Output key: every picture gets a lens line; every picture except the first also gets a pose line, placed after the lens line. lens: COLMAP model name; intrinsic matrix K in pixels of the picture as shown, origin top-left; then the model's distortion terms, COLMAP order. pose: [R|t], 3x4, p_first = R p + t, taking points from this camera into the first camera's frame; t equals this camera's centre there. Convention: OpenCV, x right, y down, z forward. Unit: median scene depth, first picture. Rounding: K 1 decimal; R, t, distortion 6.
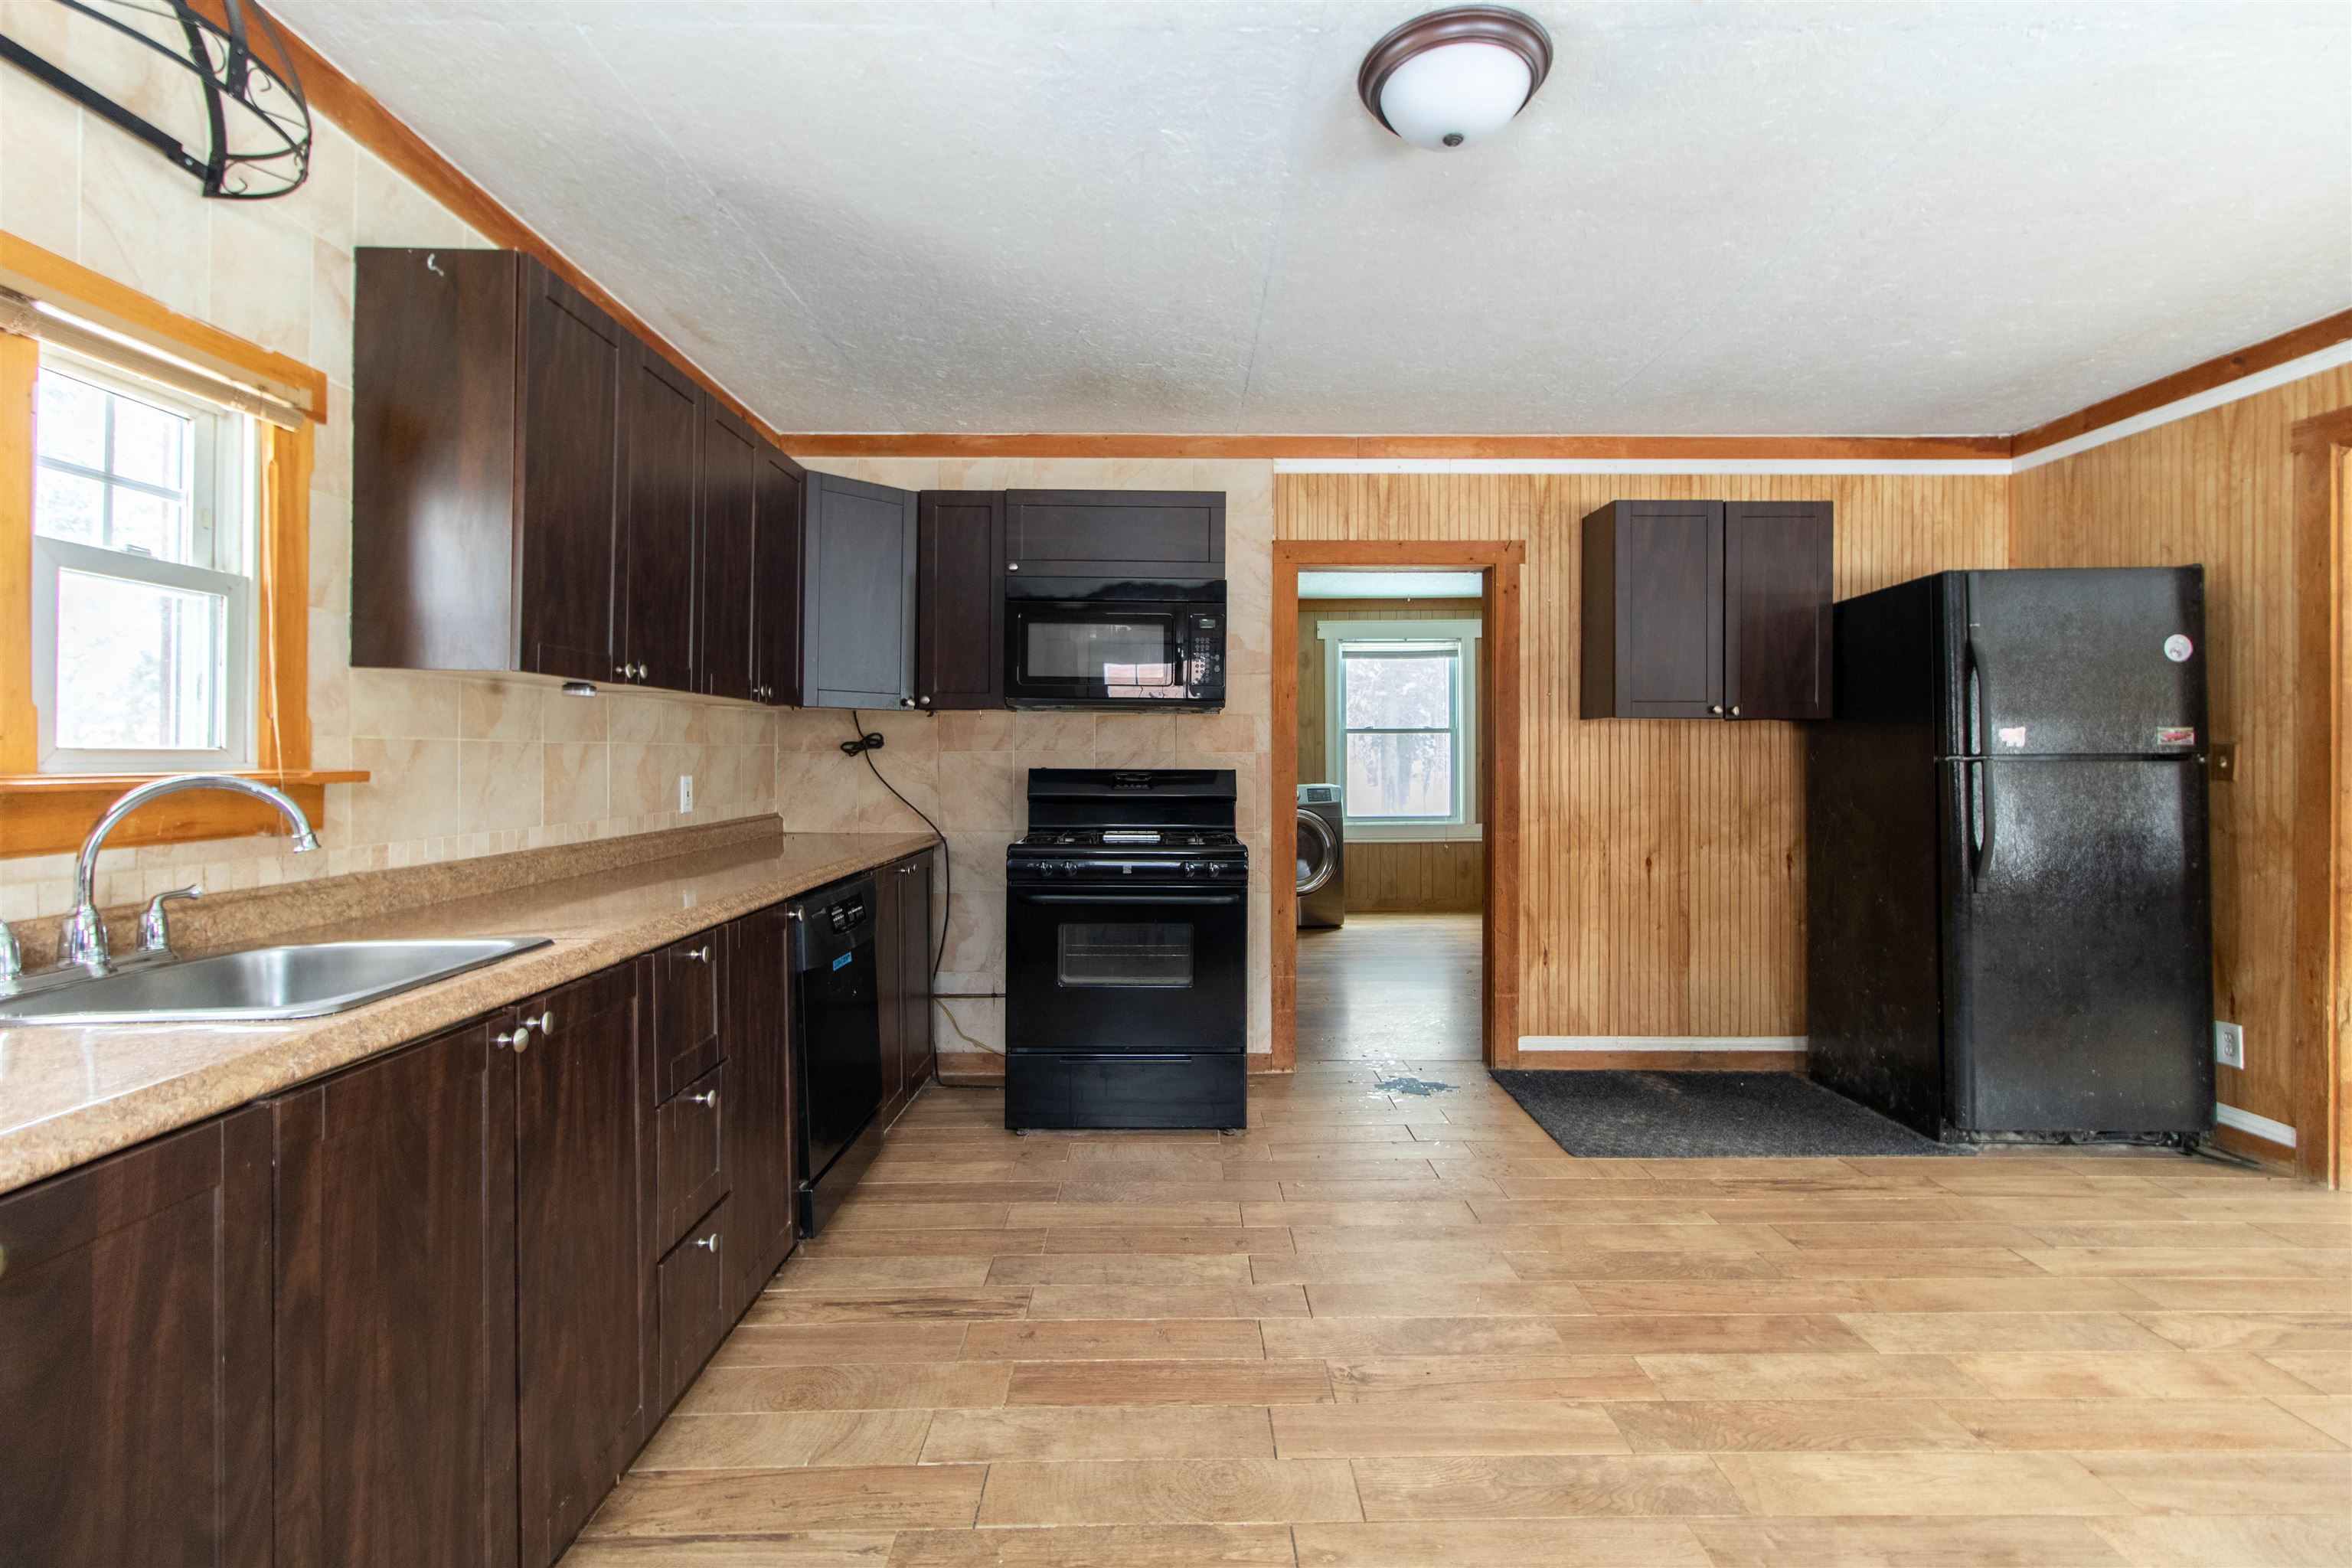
lens RADIAL K [[1097.9, 0, 1196.3], [0, 1097.9, 755.6], [0, 0, 1]] dist [-0.000974, -0.000147]
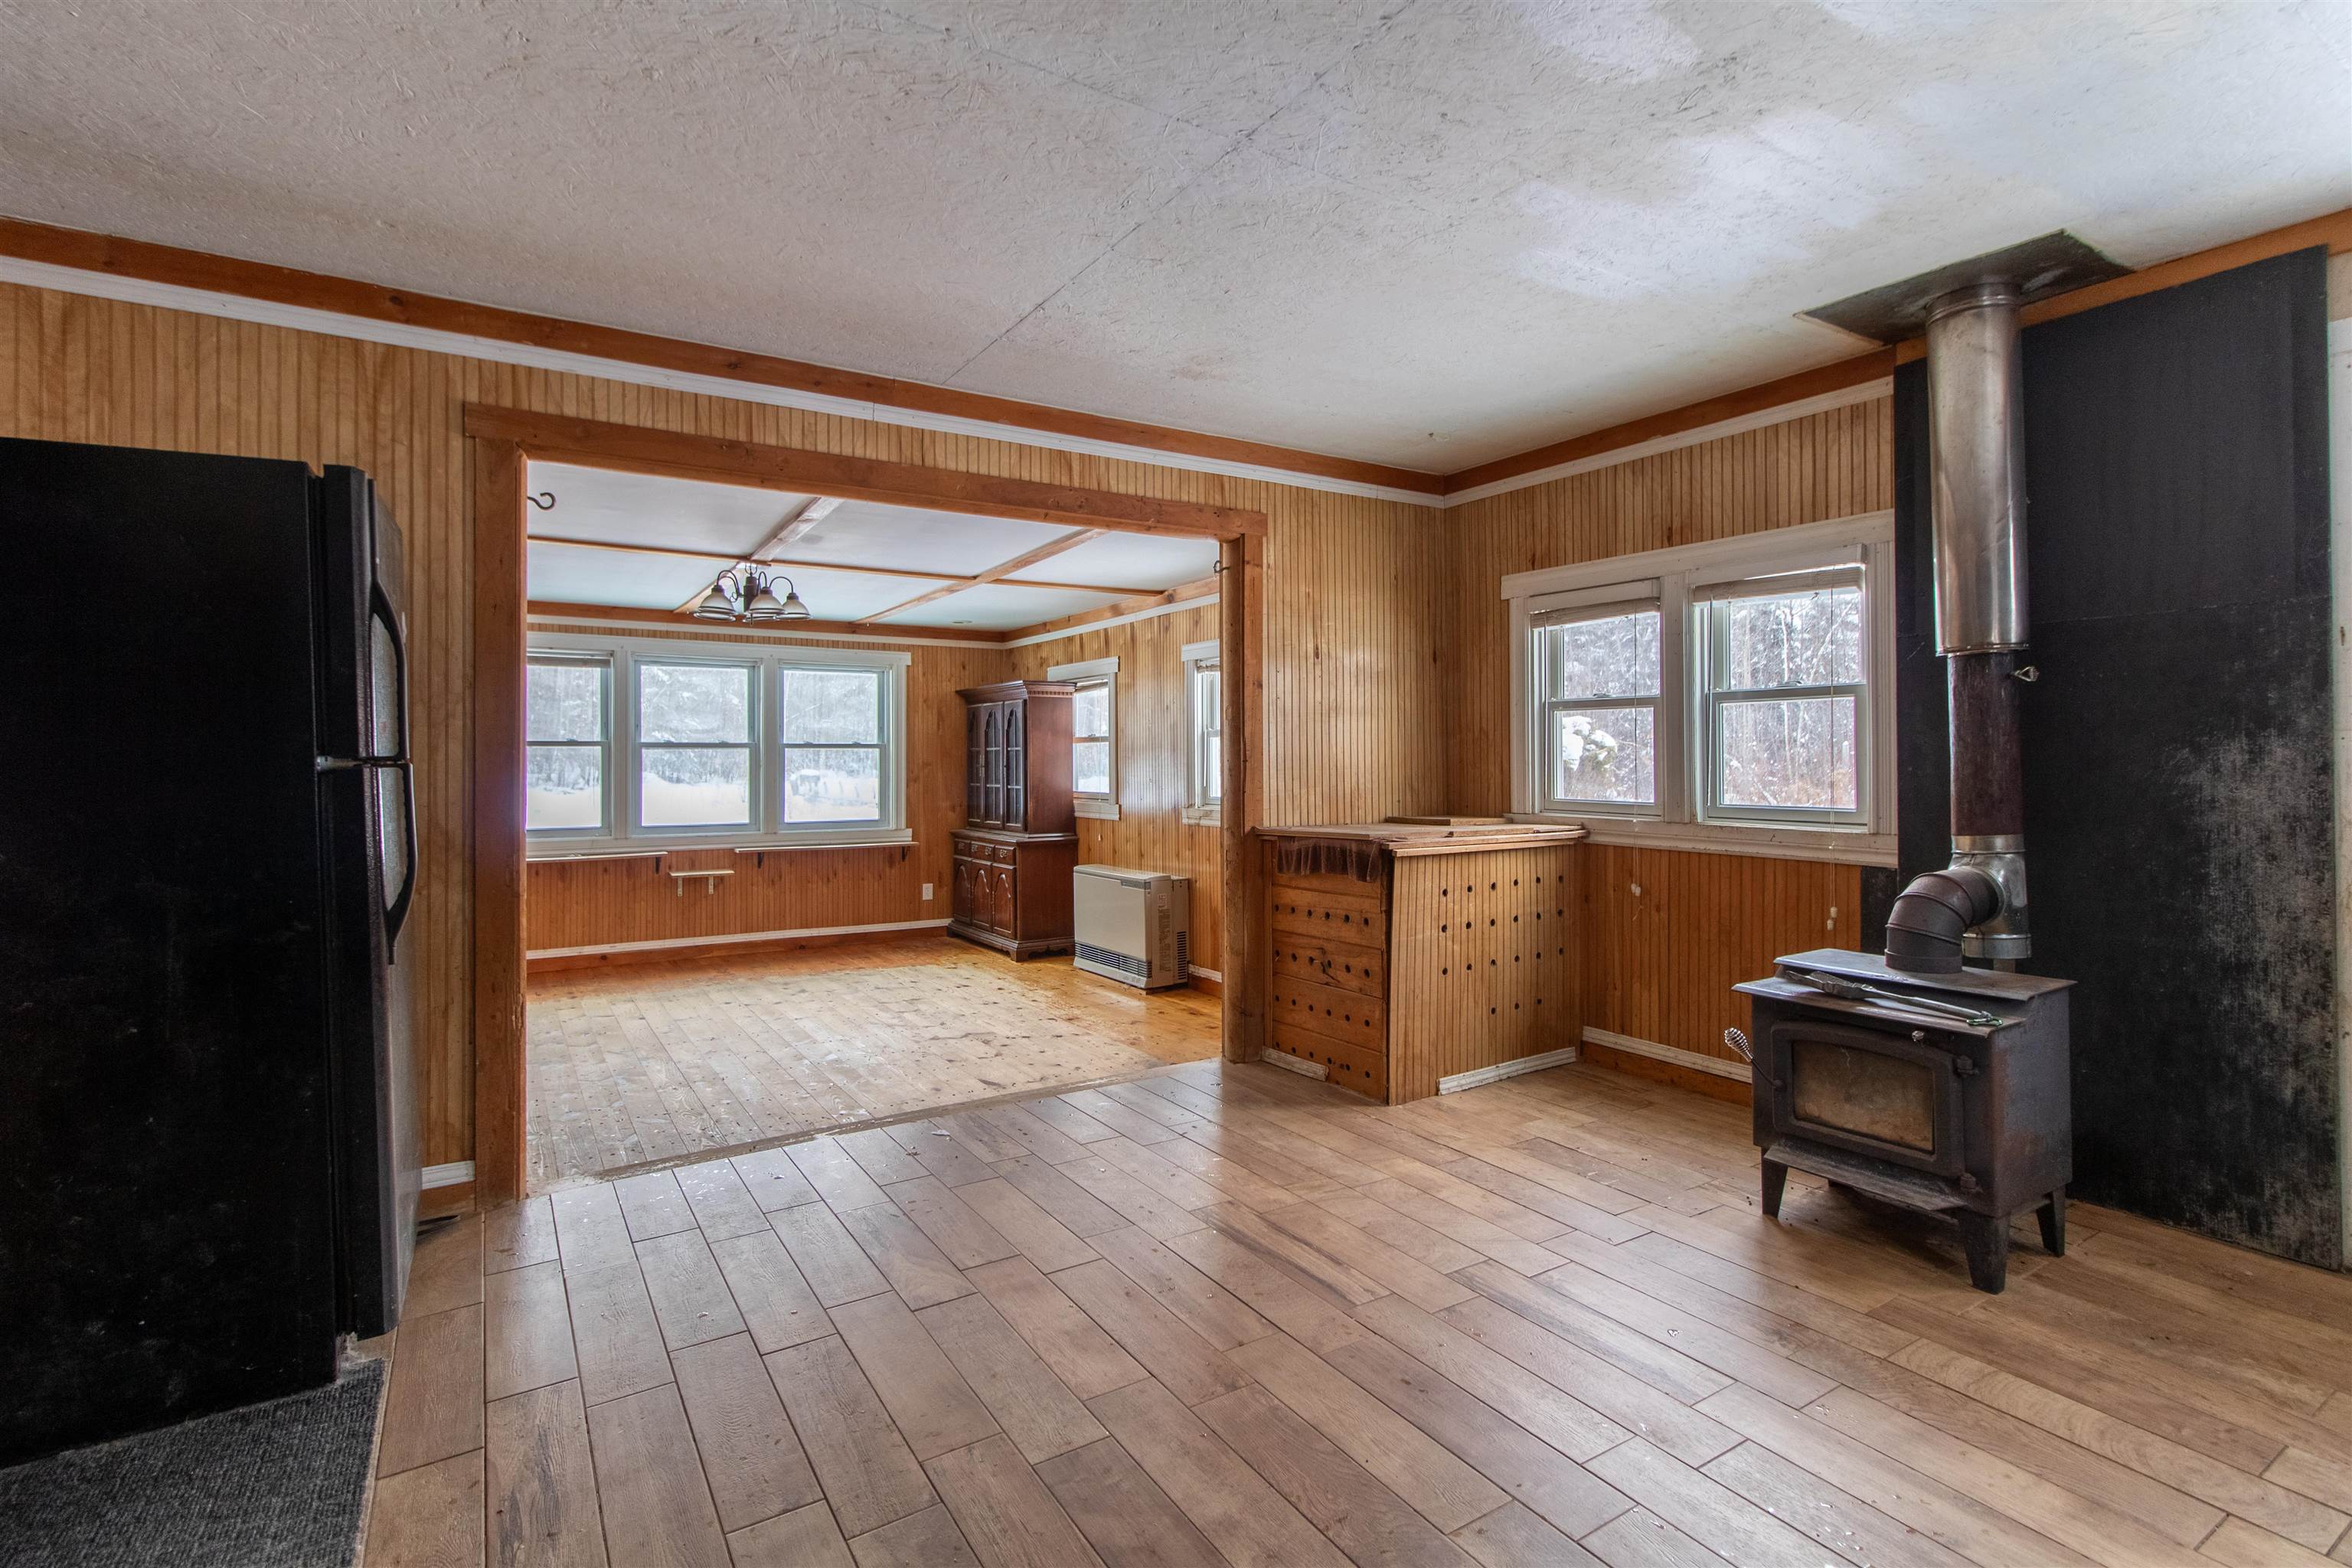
lens RADIAL K [[1121.6, 0, 1177.8], [0, 1121.6, 748.9], [0, 0, 1]] dist [0.001410, 0.000142]
pose [[-0.522939, 0.009608, 0.852316, -0.121485], [0.004240, 0.999953, -0.008671, 0.001842], [-0.852359, -0.000920, -0.522956, 0.963646]]
